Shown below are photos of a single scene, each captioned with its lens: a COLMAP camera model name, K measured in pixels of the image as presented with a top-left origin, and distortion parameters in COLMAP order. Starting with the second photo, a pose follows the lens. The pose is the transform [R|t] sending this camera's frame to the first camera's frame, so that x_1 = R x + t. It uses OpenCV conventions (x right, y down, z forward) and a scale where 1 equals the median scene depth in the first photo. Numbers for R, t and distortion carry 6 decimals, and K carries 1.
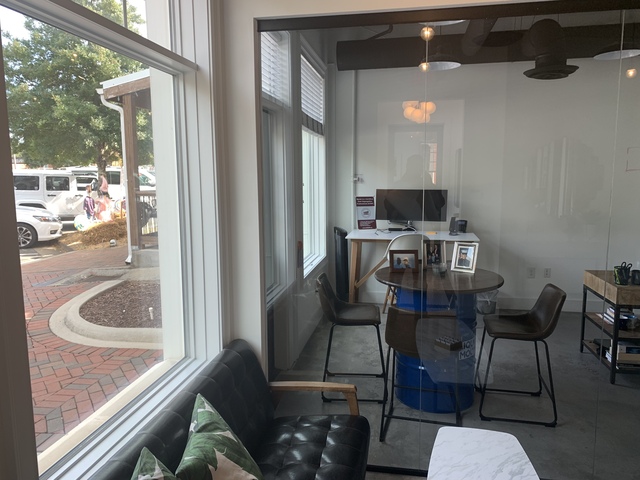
lens RADIAL K [[488.0, 0, 320.6], [0, 488.0, 236.5], [0, 0, 1]] dist [0.011676, 0.008988]
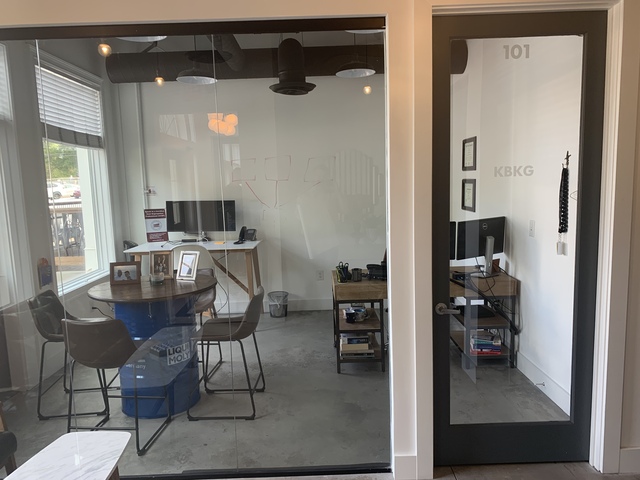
lens RADIAL K [[488.0, 0, 320.2], [0, 488.0, 244.0], [0, 0, 1]] dist [0.011676, 0.008988]
pose [[0.982723, -0.046781, 0.179072, 0.304368], [0.047770, 0.998858, -0.001212, 0.008818], [-0.178811, 0.009746, 0.983835, -0.056566]]
